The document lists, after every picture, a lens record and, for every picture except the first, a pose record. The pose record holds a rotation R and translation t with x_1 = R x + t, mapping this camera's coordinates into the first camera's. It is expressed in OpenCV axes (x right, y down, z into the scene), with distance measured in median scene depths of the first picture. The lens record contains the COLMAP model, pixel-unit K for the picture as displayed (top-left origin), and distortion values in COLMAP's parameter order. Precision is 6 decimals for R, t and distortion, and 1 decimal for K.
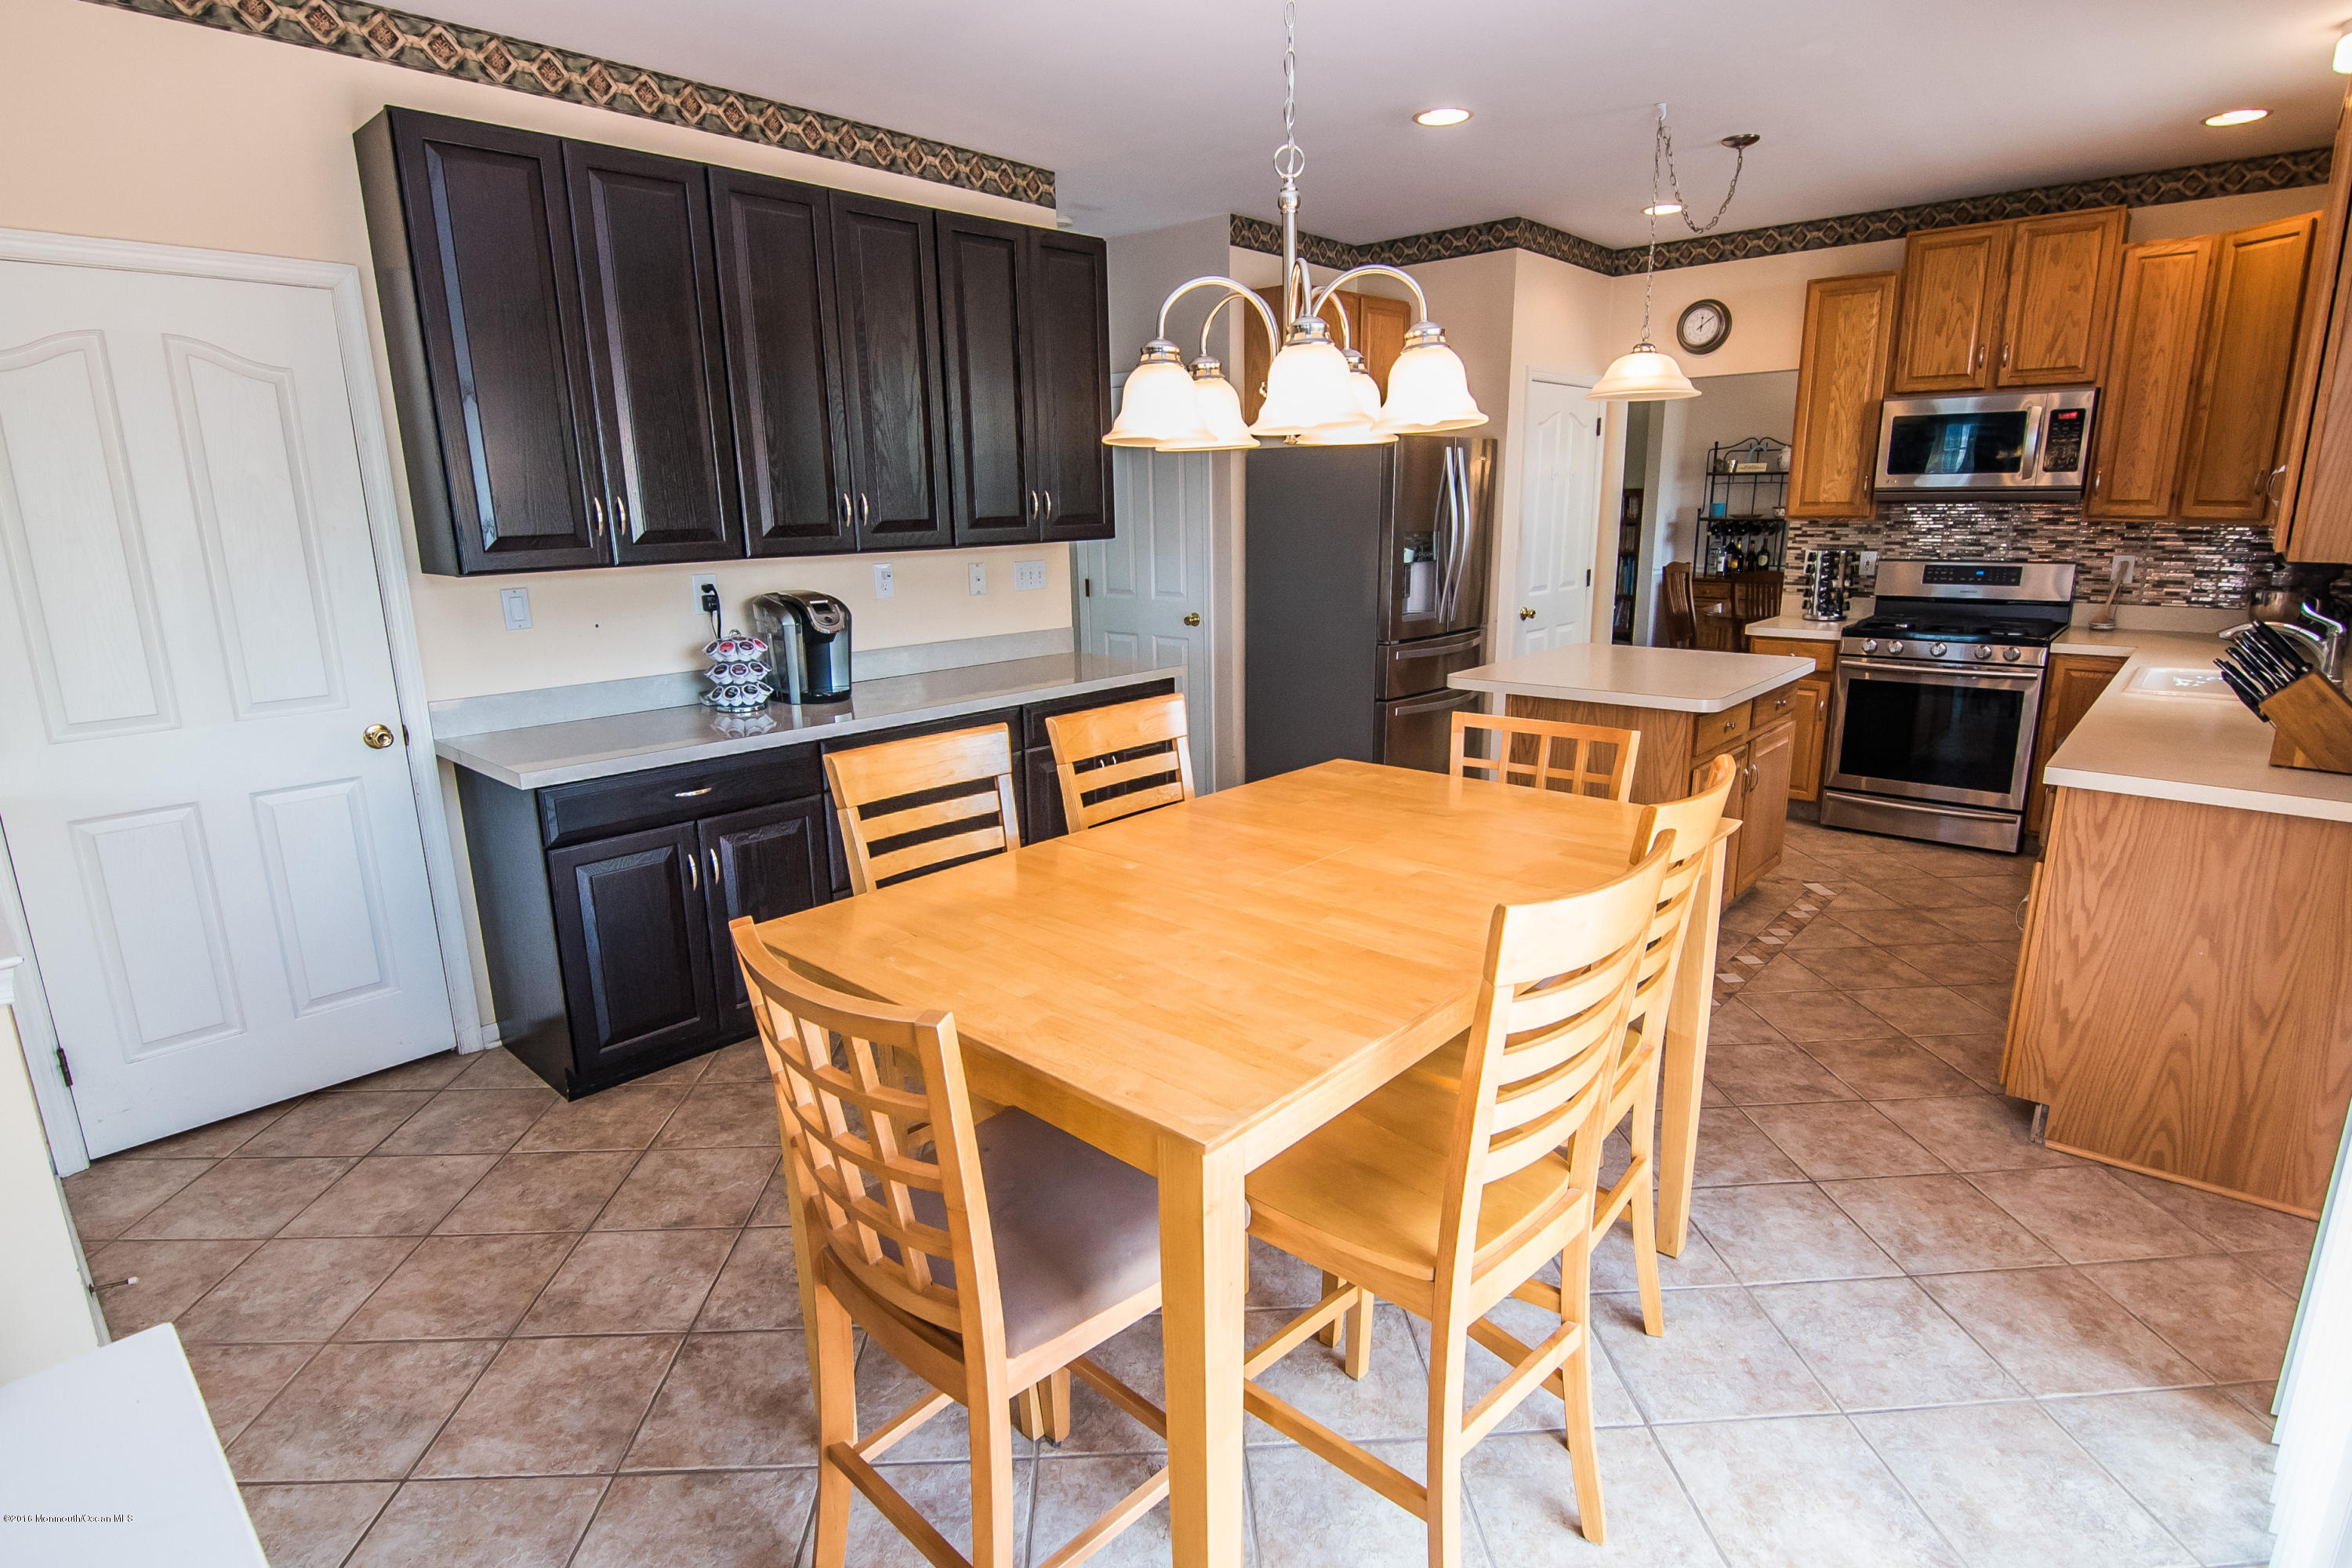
lens RADIAL K [[1175.8, 0, 1170.8], [0, 1175.8, 786.5], [0, 0, 1]] dist [-0.005766, -0.013798]
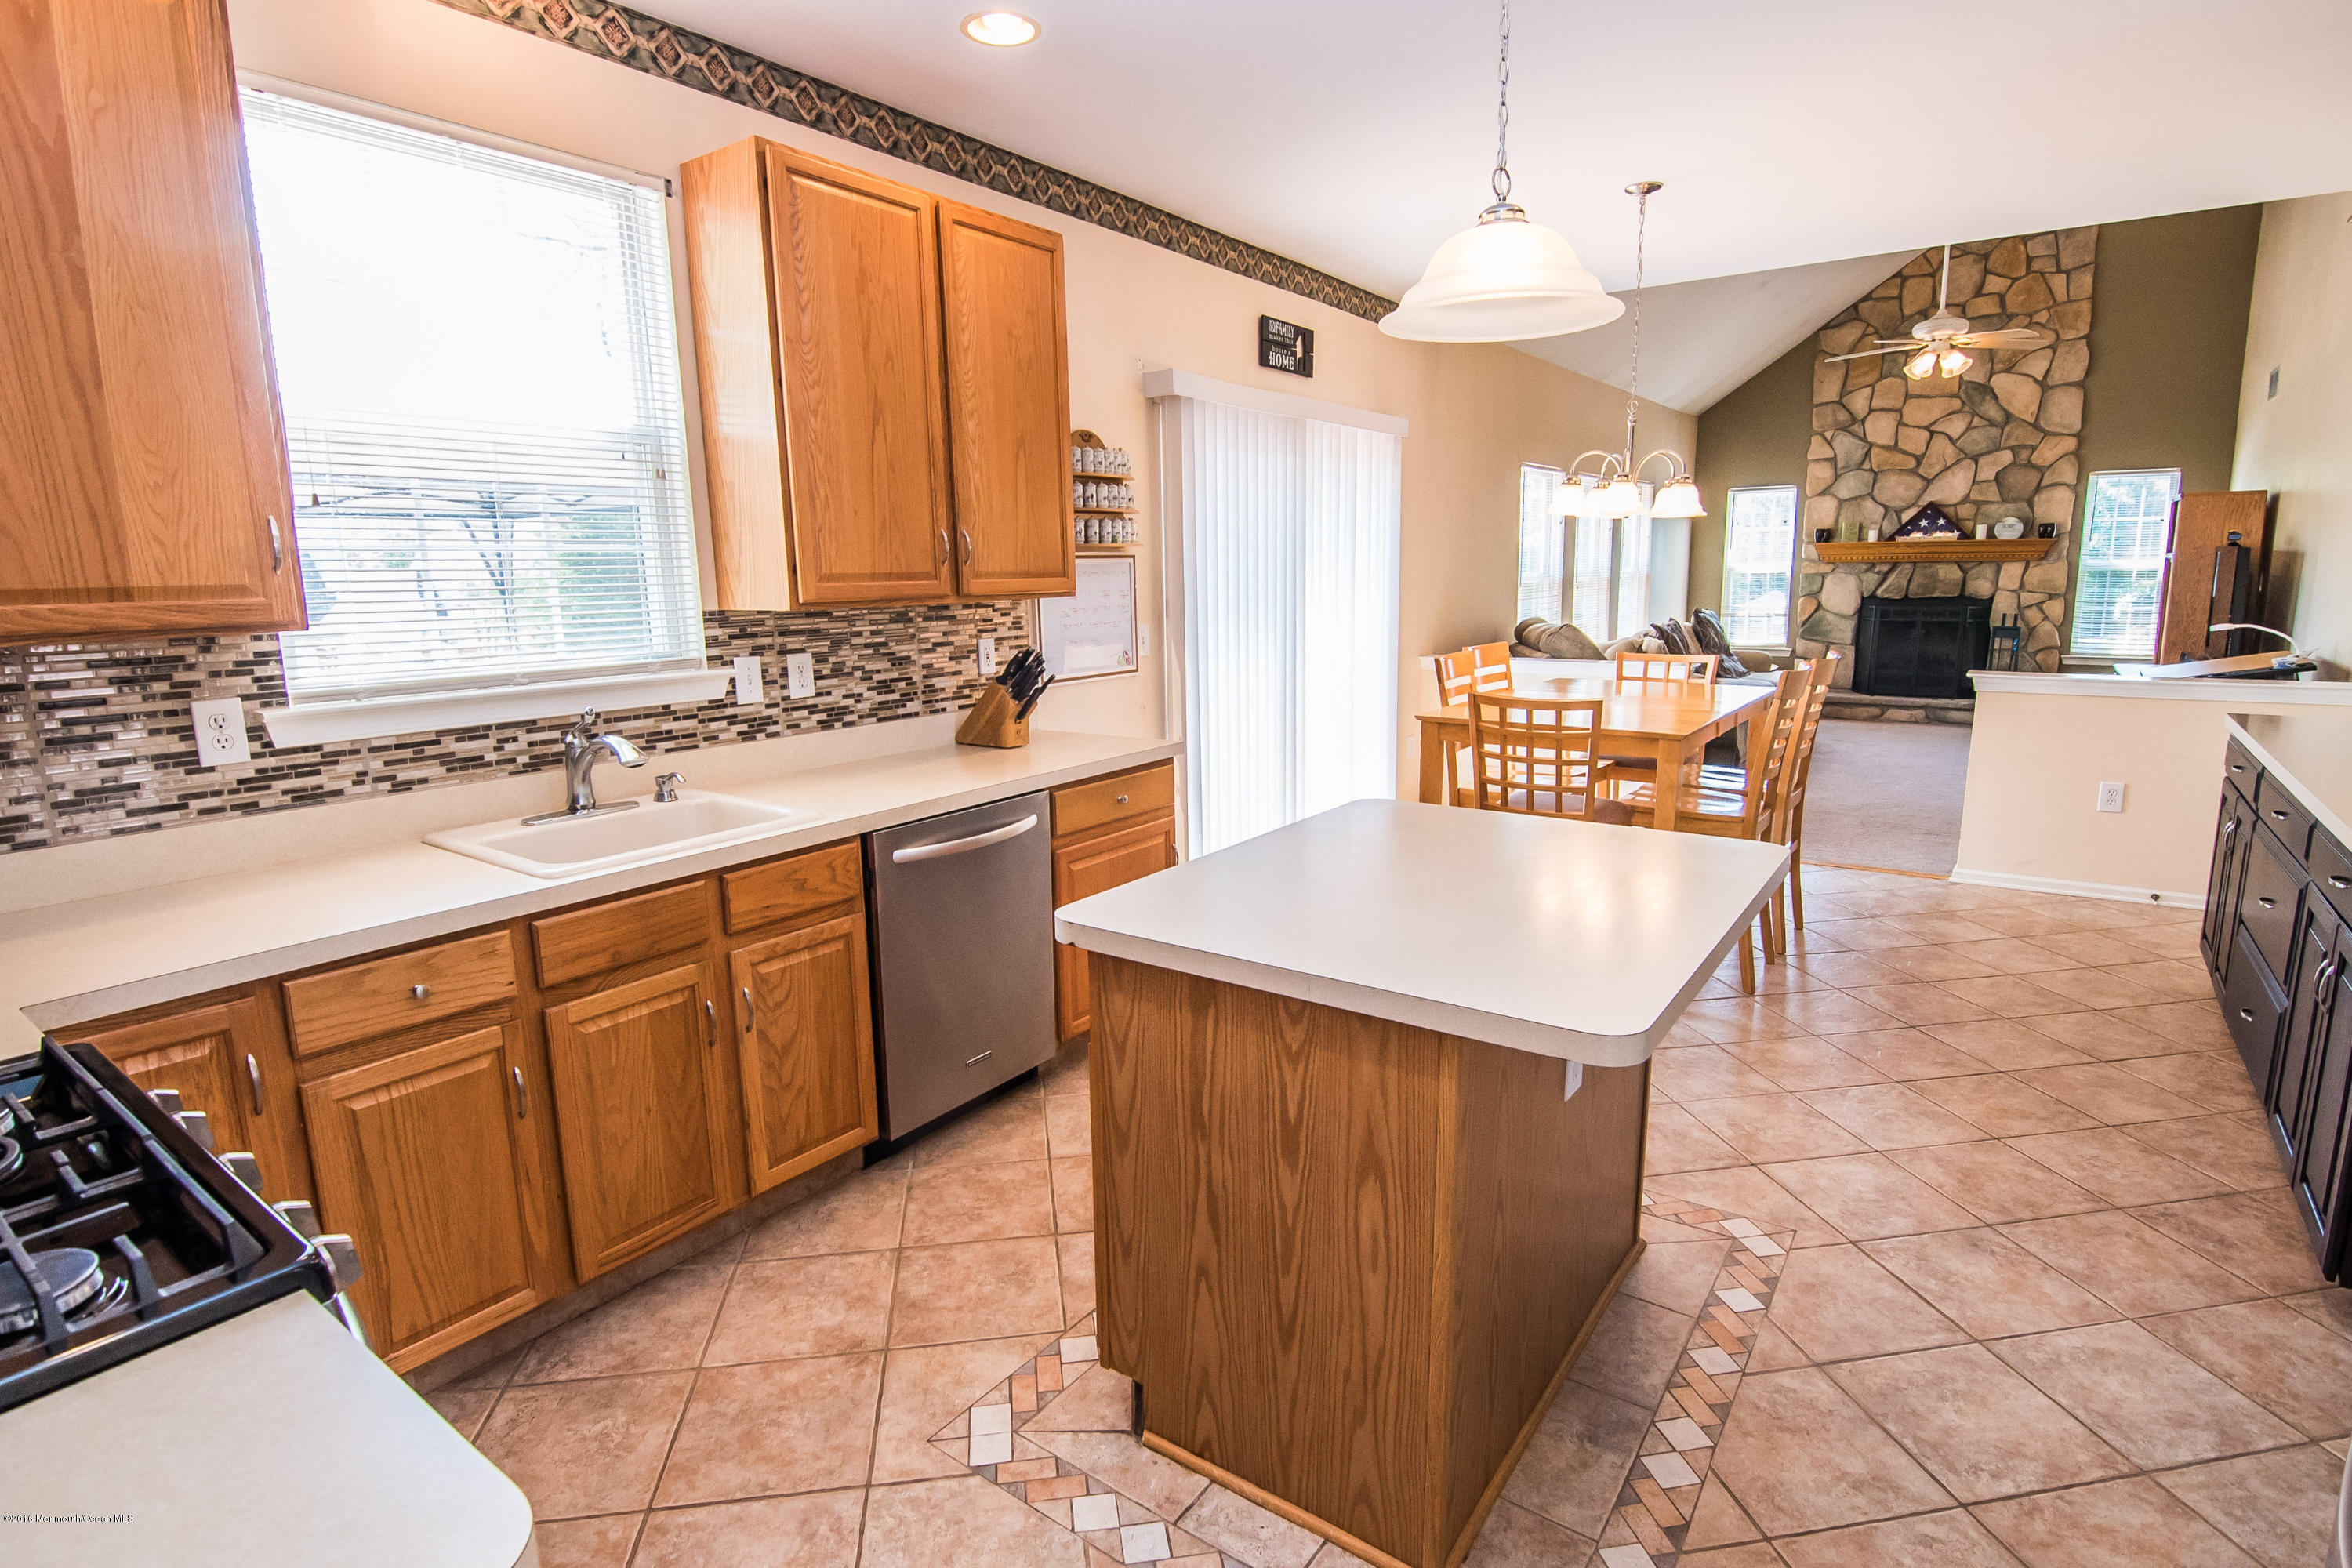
lens RADIAL K [[1175.8, 0, 1170.8], [0, 1175.8, 786.5], [0, 0, 1]] dist [-0.005766, -0.013798]
pose [[-0.993278, 0.054922, -0.101890, 0.496118], [0.008014, 0.910780, 0.412815, -0.301333], [0.115472, 0.409223, -0.905098, 1.251717]]
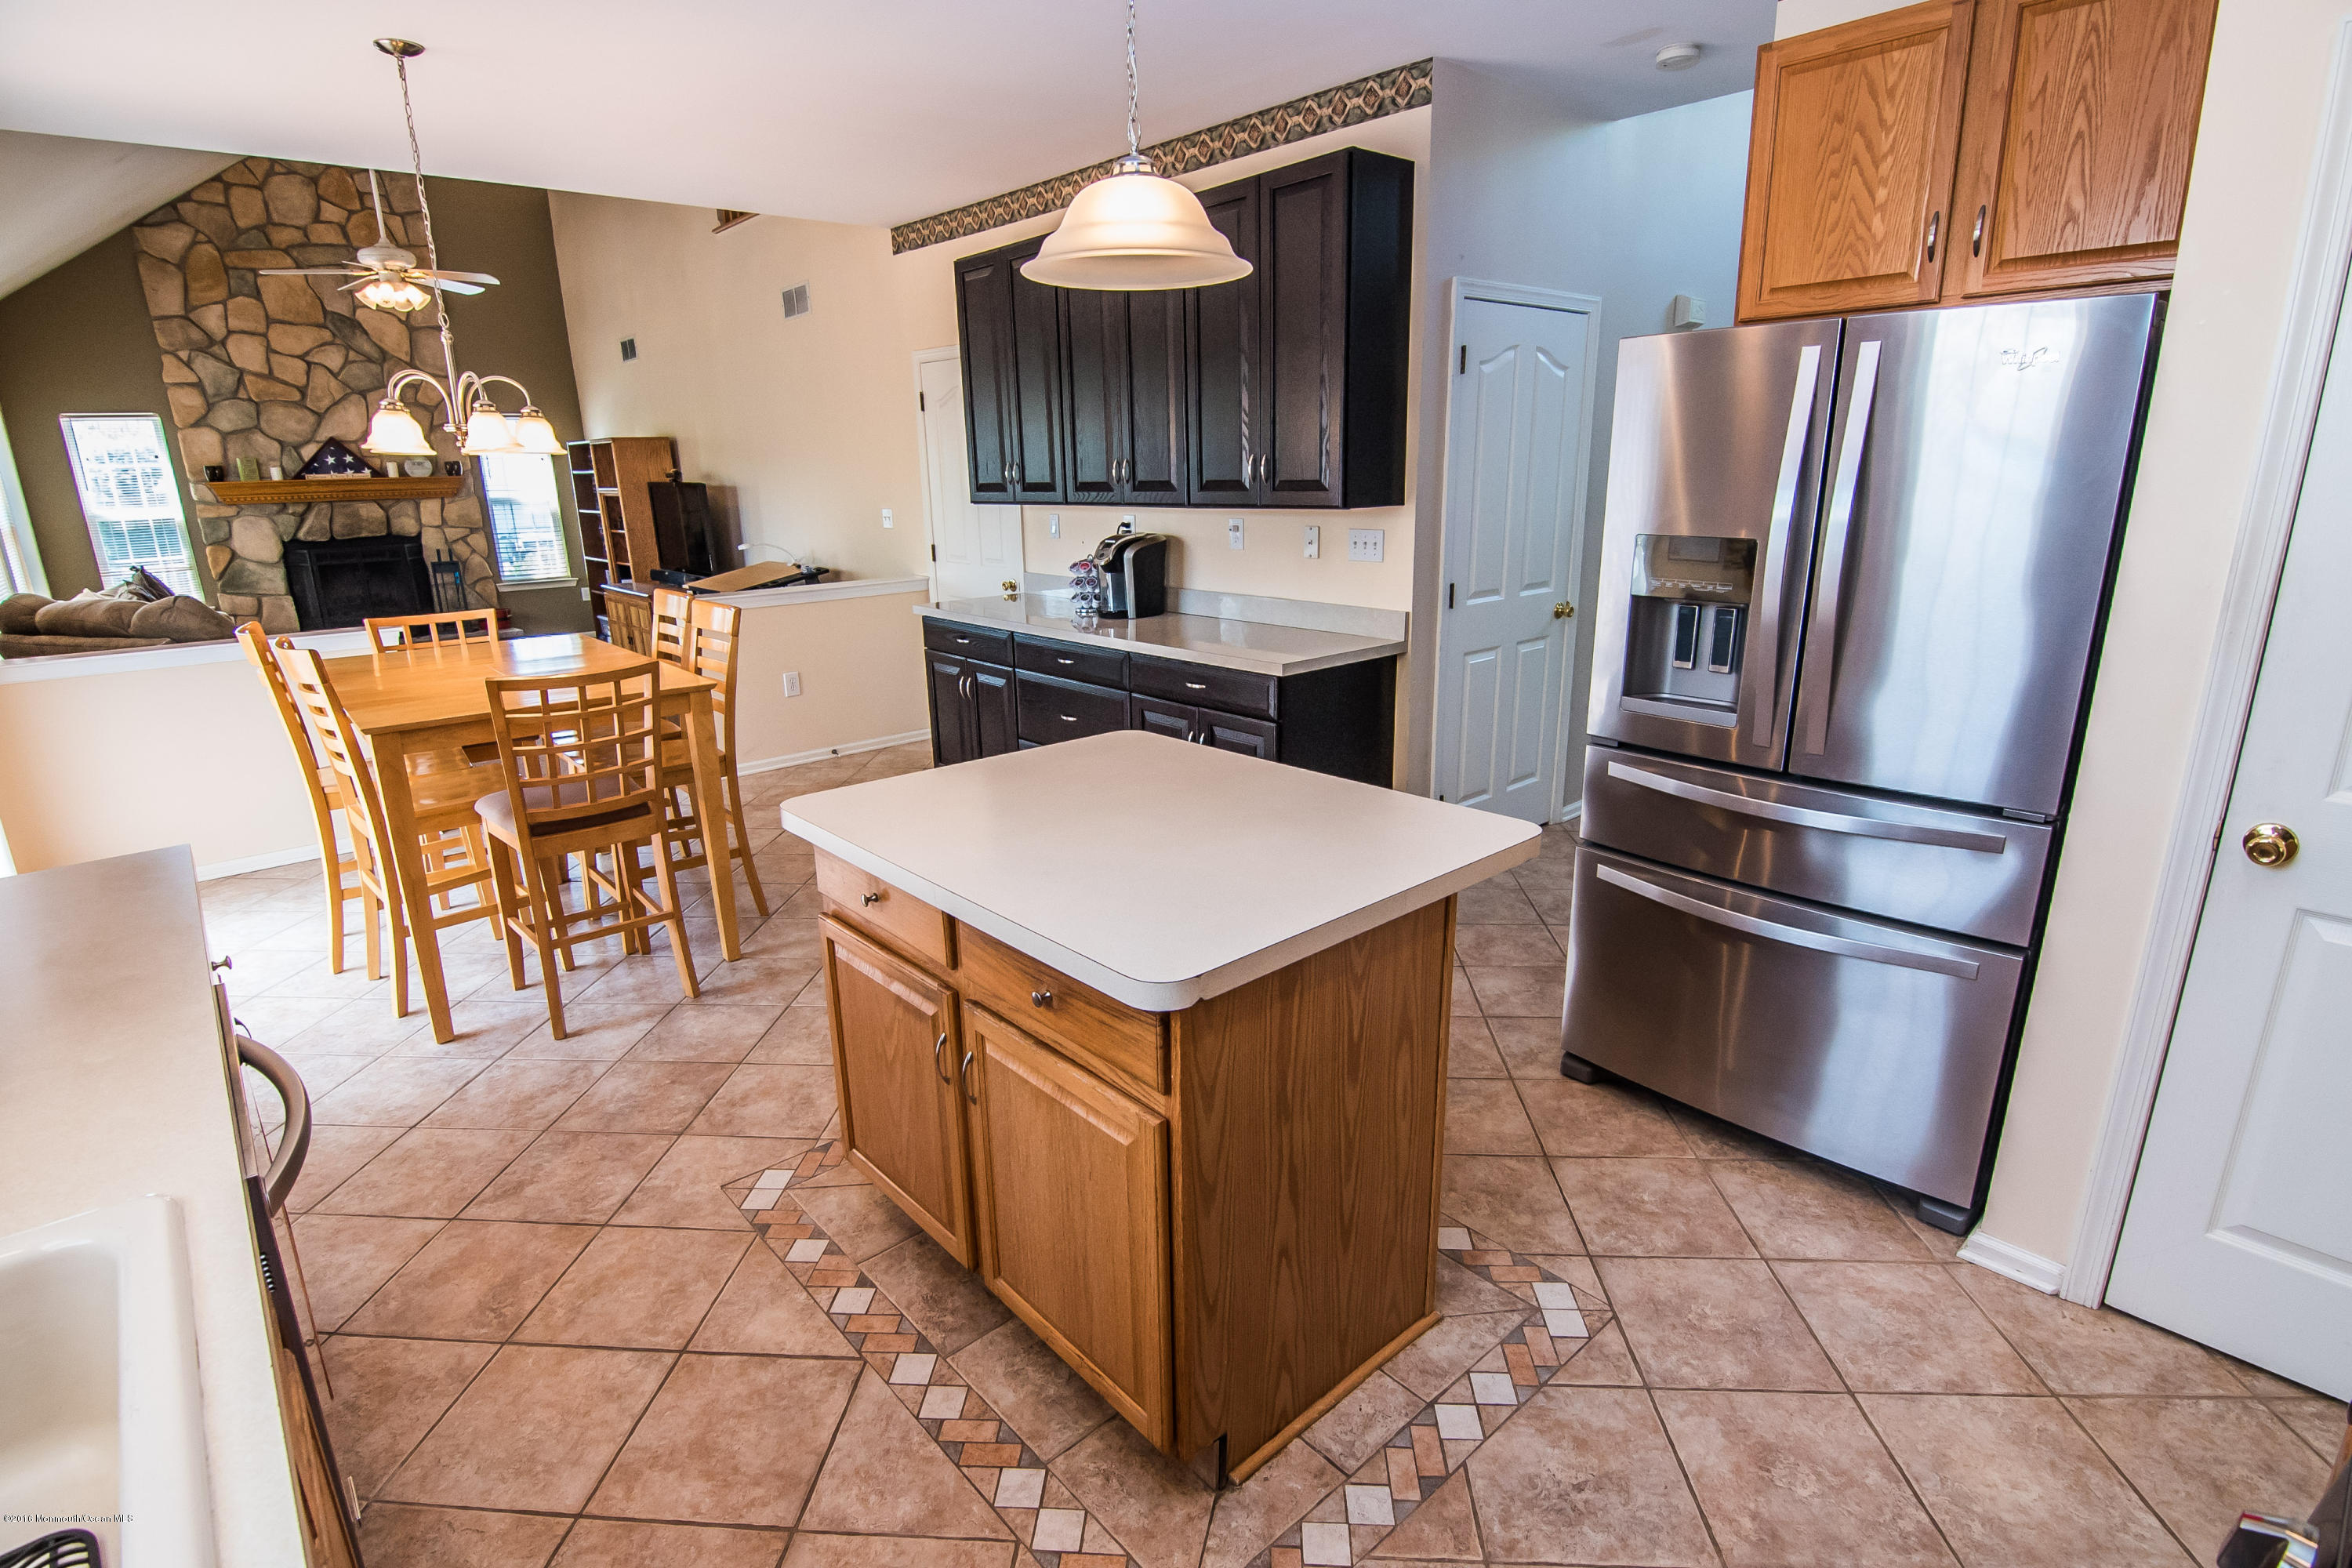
lens RADIAL K [[1133.7, 0, 1169.8], [0, 1133.7, 780.8], [0, 0, 1]] dist [-0.001585, -0.010565]
pose [[-0.101909, 0.286855, -0.952538, 0.764124], [-0.214997, 0.928543, 0.302631, -0.238715], [0.971283, 0.235633, -0.032954, 0.906866]]
